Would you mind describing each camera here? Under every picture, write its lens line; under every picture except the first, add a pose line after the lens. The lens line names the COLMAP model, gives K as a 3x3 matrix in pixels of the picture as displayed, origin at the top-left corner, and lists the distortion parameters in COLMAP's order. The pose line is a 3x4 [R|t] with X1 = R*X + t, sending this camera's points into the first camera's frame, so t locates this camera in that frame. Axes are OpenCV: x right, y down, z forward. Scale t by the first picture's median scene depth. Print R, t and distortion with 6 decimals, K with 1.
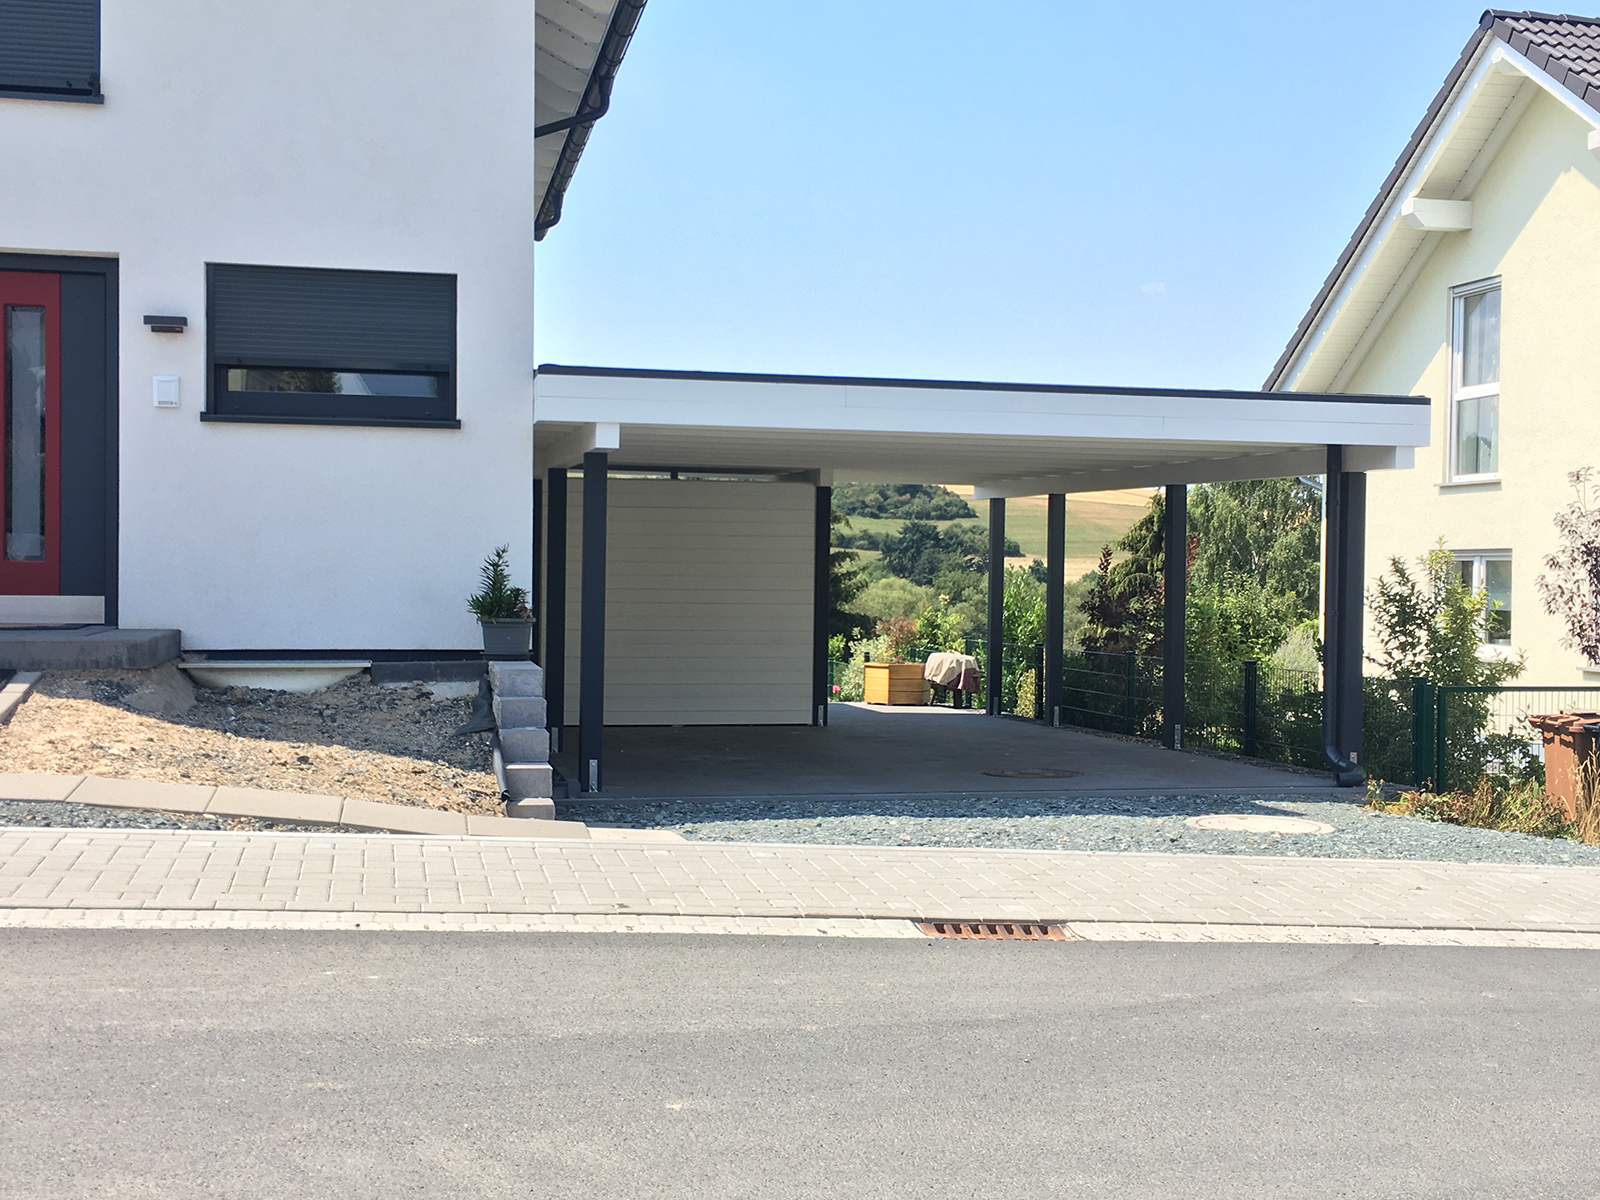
lens RADIAL K [[1784.4, 0, 799.2], [0, 1784.4, 603.7], [0, 0, 1]] dist [0.058278, 0.000000]
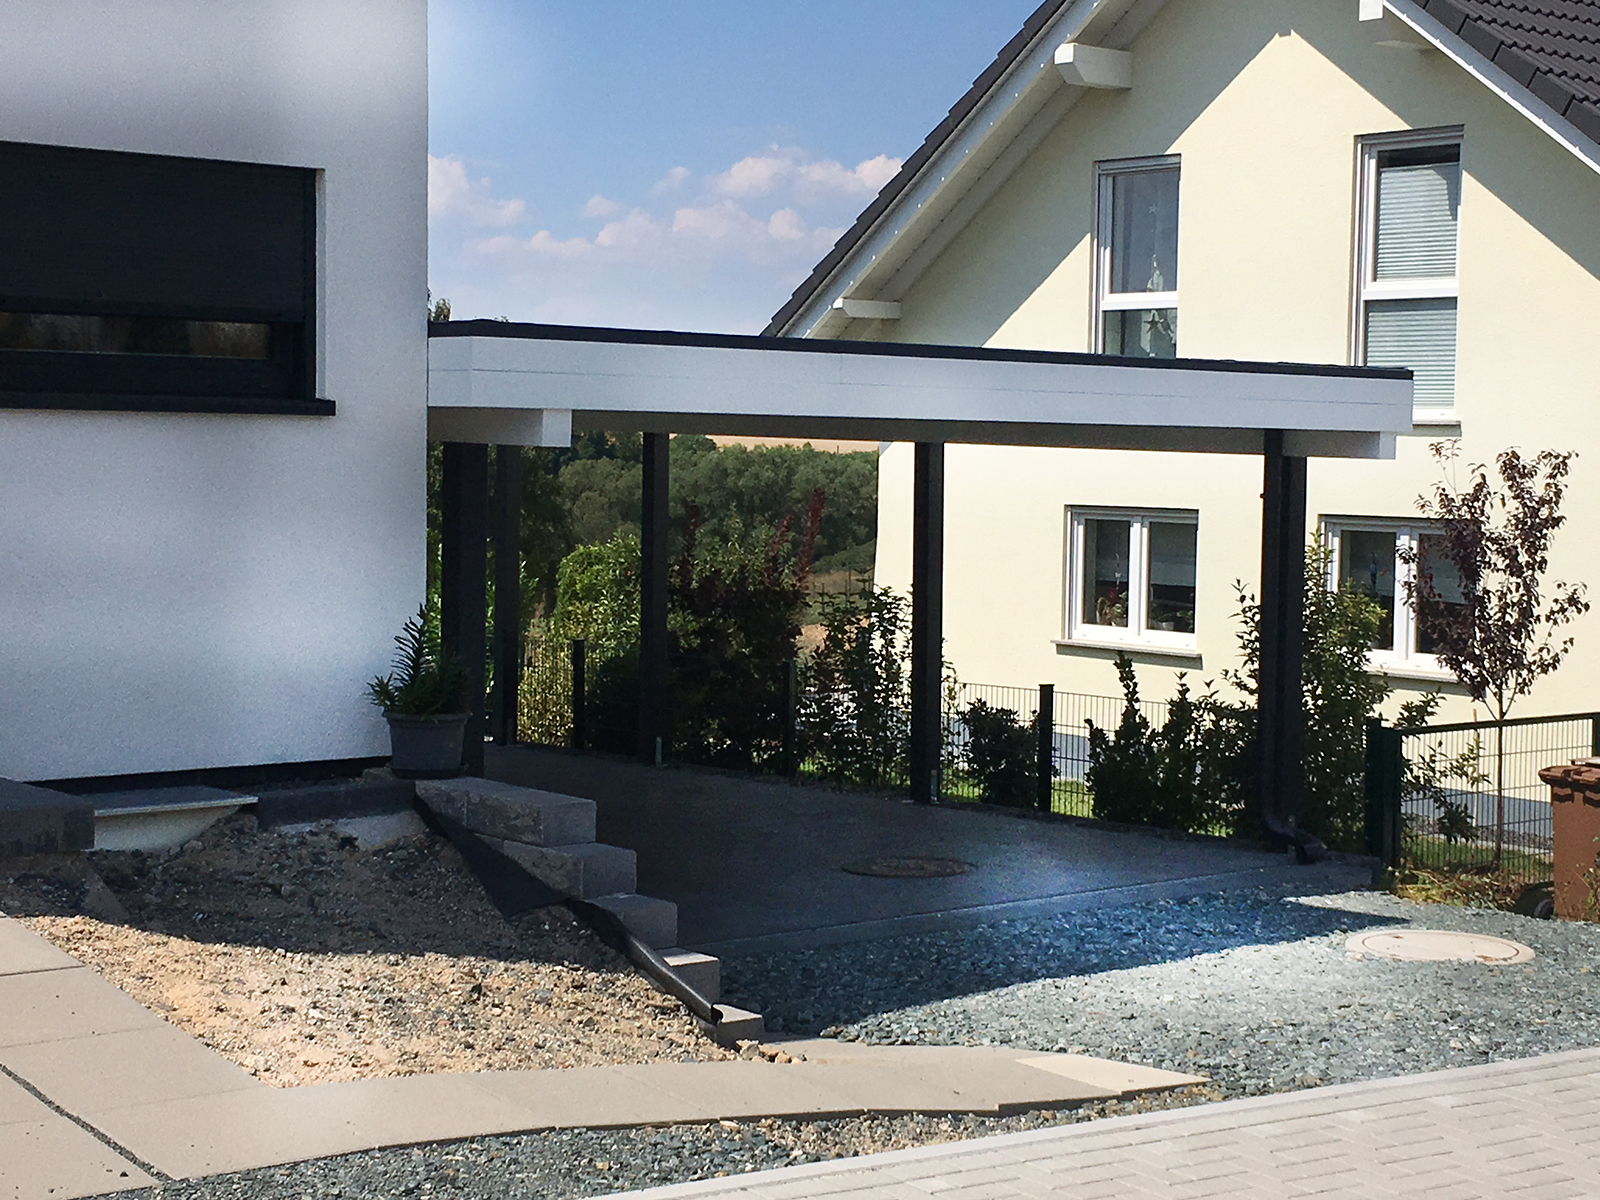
lens RADIAL K [[2671.8, 0, 799.9], [0, 2671.8, 598.3], [0, 0, 1]] dist [0.036009, 0.000000]
pose [[0.889632, -0.022205, 0.456138, -0.439912], [0.001154, 0.998923, 0.046377, -0.070636], [-0.456676, -0.040732, 0.888700, 0.071804]]
